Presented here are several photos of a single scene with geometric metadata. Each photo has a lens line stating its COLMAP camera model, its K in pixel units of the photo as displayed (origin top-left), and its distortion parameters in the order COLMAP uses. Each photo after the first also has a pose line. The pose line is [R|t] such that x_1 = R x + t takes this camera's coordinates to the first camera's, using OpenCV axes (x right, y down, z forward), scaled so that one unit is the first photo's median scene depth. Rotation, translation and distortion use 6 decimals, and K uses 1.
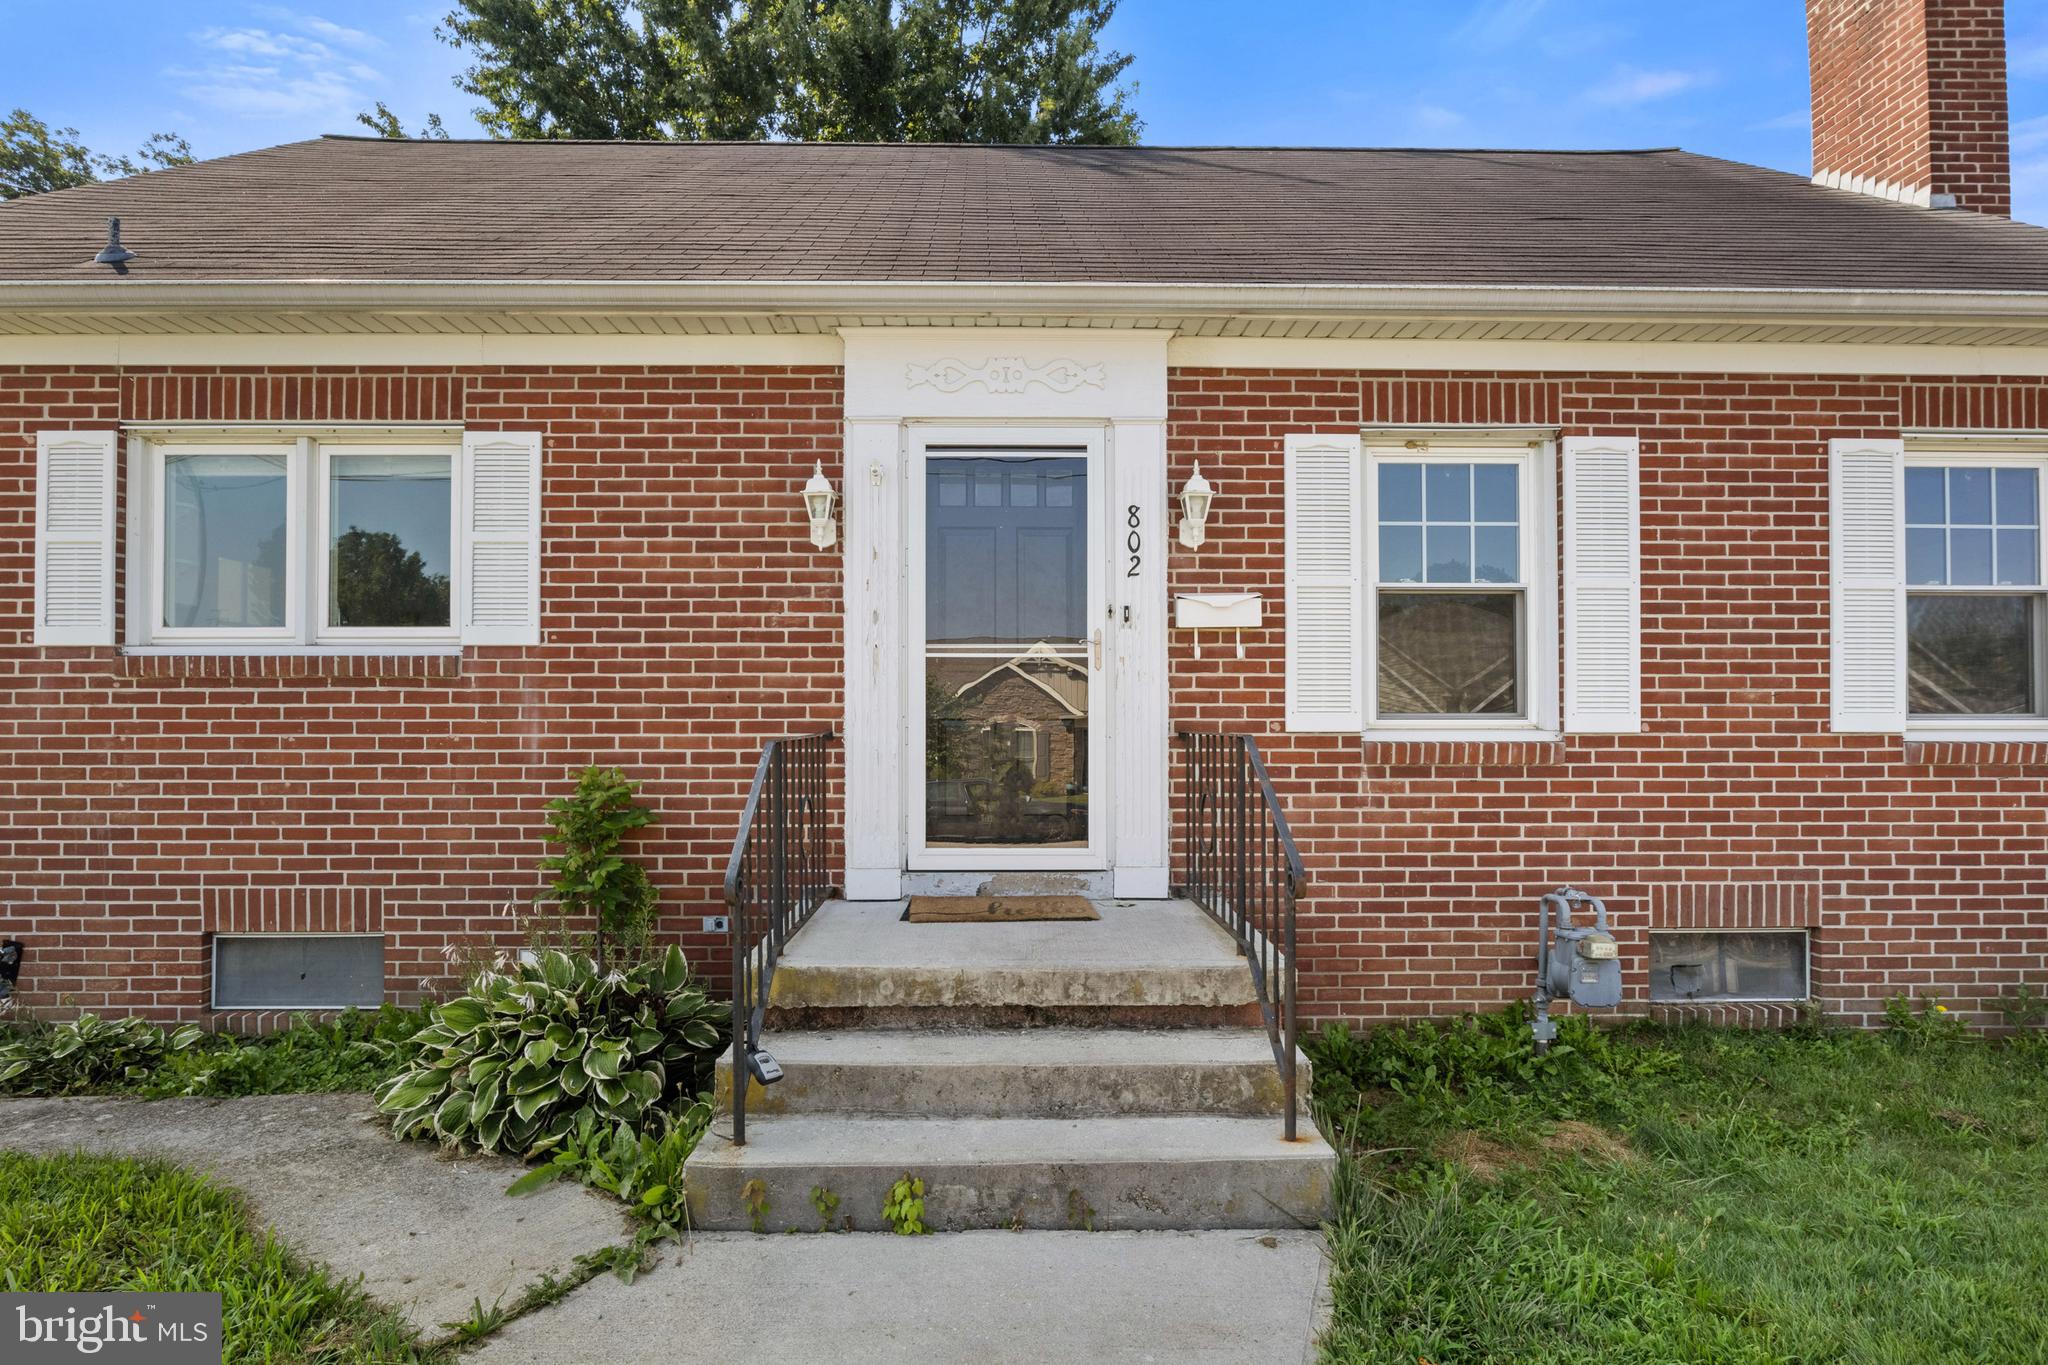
lens RADIAL K [[1030.1, 0, 1015.5], [0, 1030.1, 701.7], [0, 0, 1]] dist [-0.005356, -0.001458]
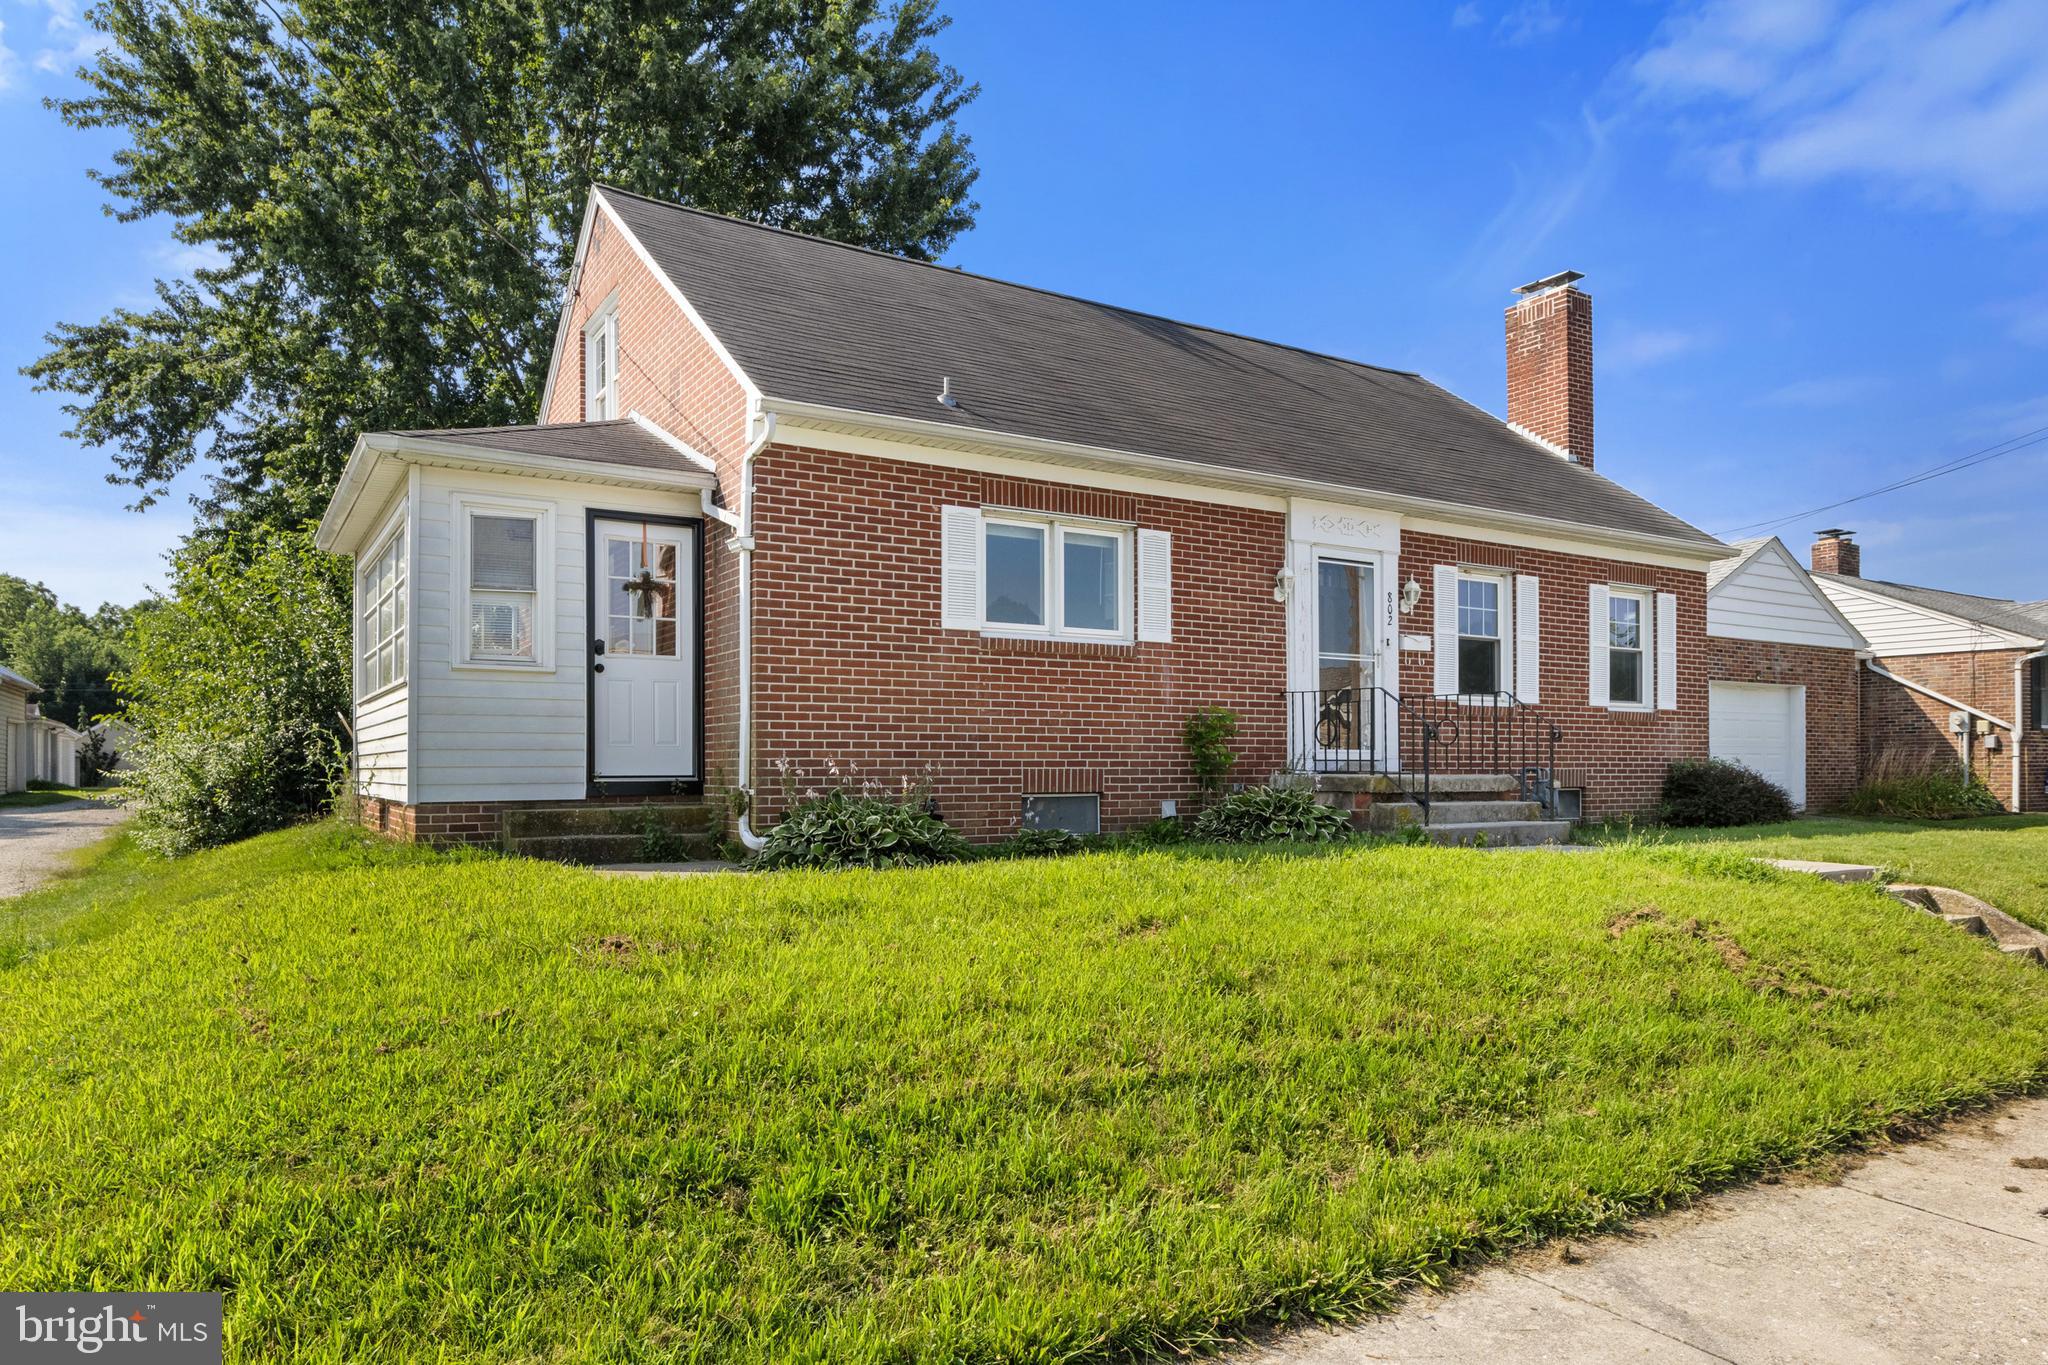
lens RADIAL K [[1273.6, 0, 1025.1], [0, 1273.6, 744.8], [0, 0, 1]] dist [0.000558, 0.000673]
pose [[0.861063, 0.009571, 0.508408, -1.869193], [-0.009808, 0.999949, -0.002214, 0.140885], [-0.508404, -0.003080, 0.861113, -0.899177]]
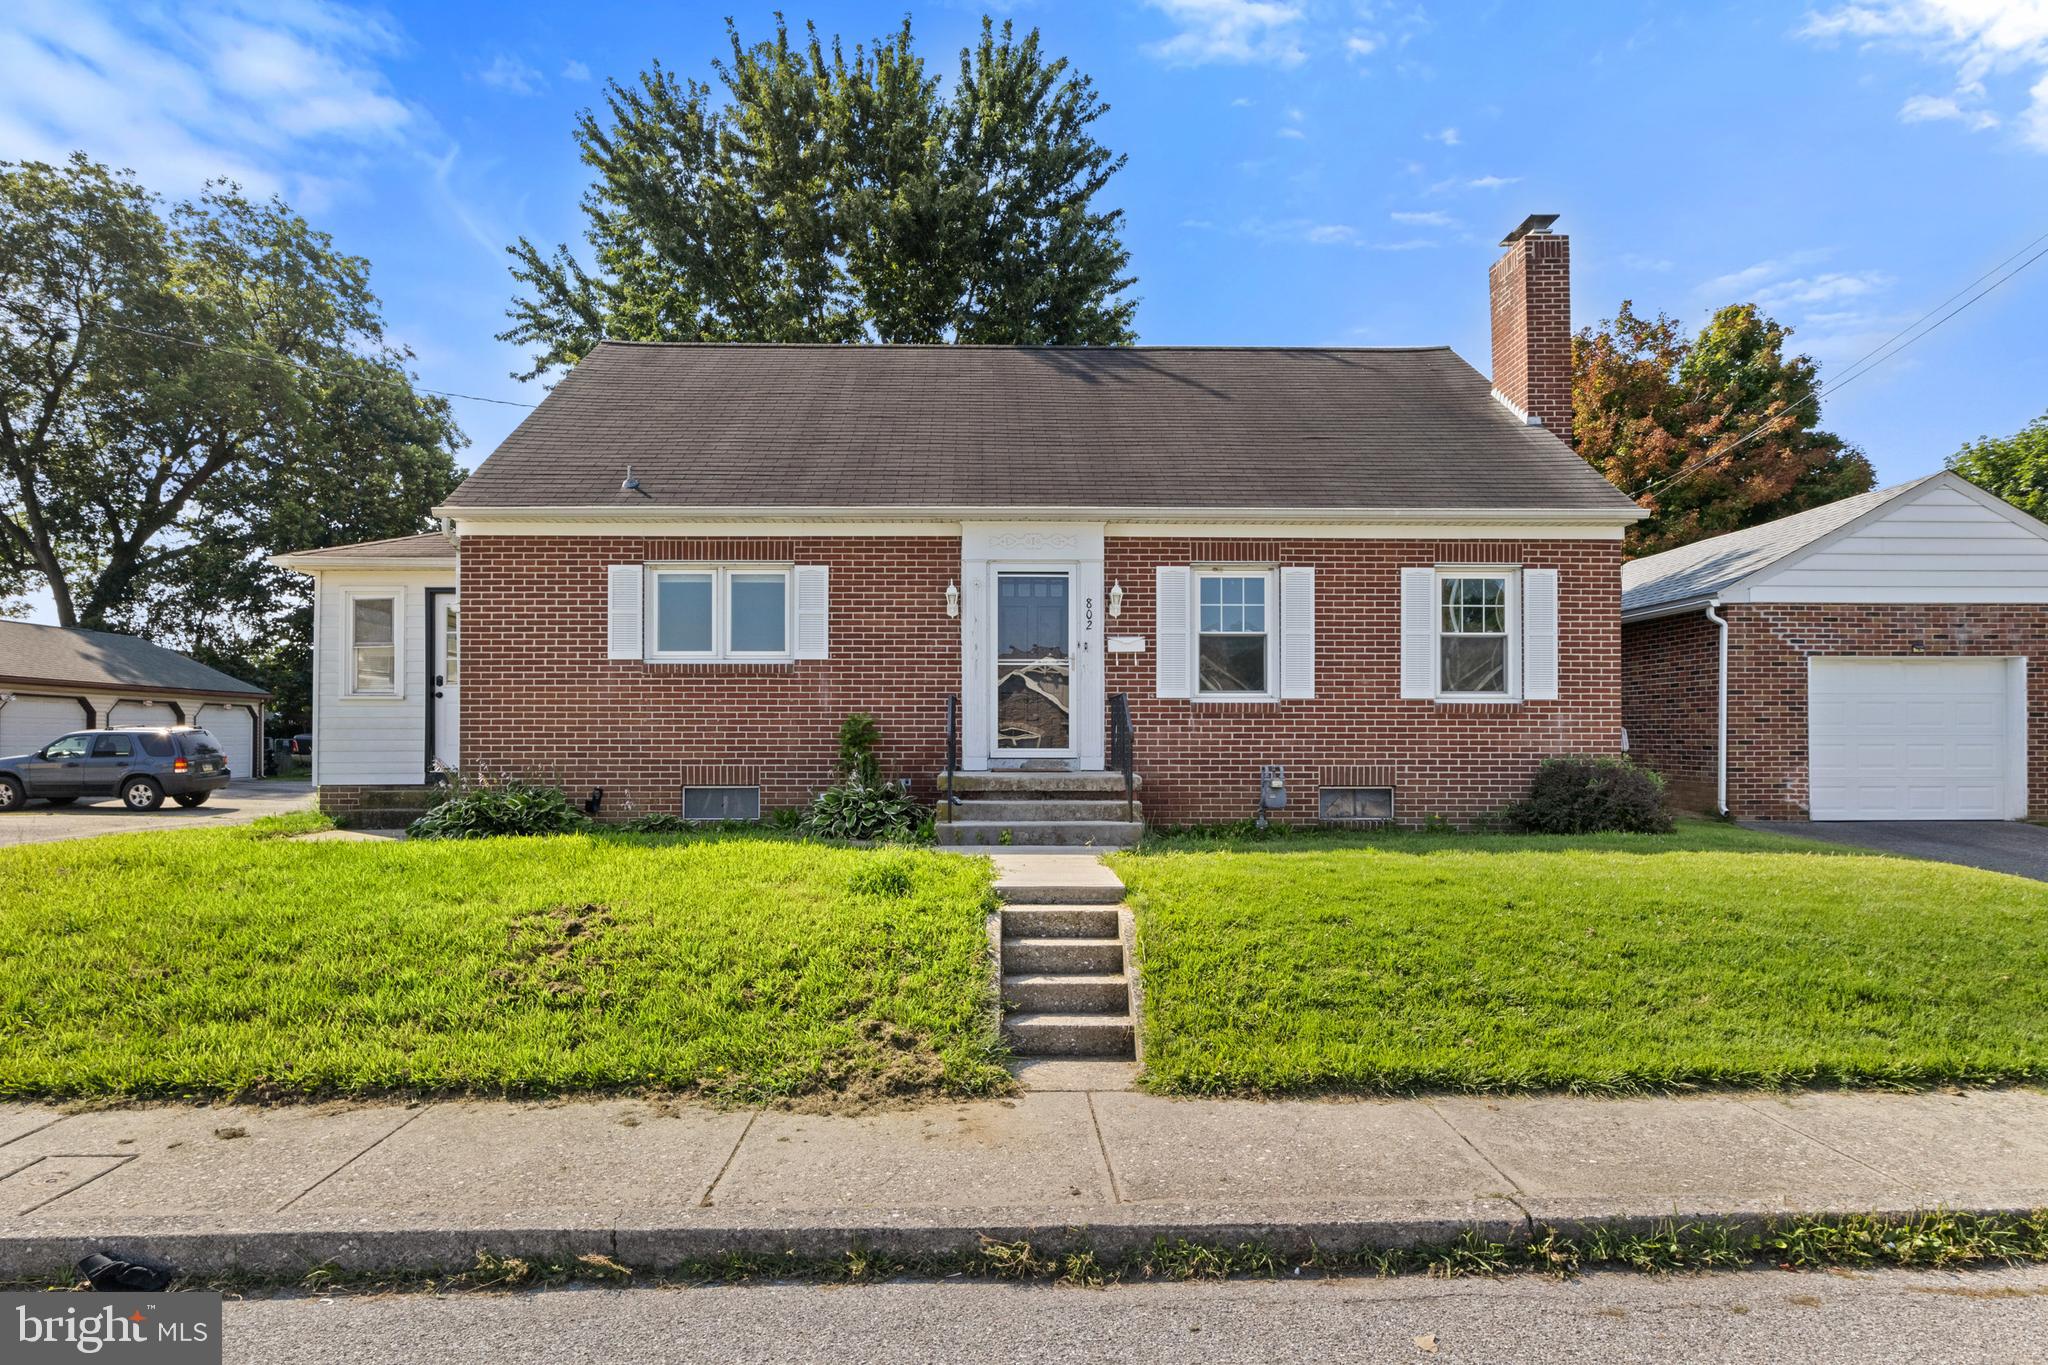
lens RADIAL K [[1123.6, 0, 1022.4], [0, 1123.6, 714.9], [0, 0, 1]] dist [-0.003333, -0.001003]
pose [[0.999992, 0.000999, 0.003746, -0.040890], [-0.000980, 0.999986, -0.005144, 0.079054], [-0.003751, 0.005140, 0.999980, -1.459394]]
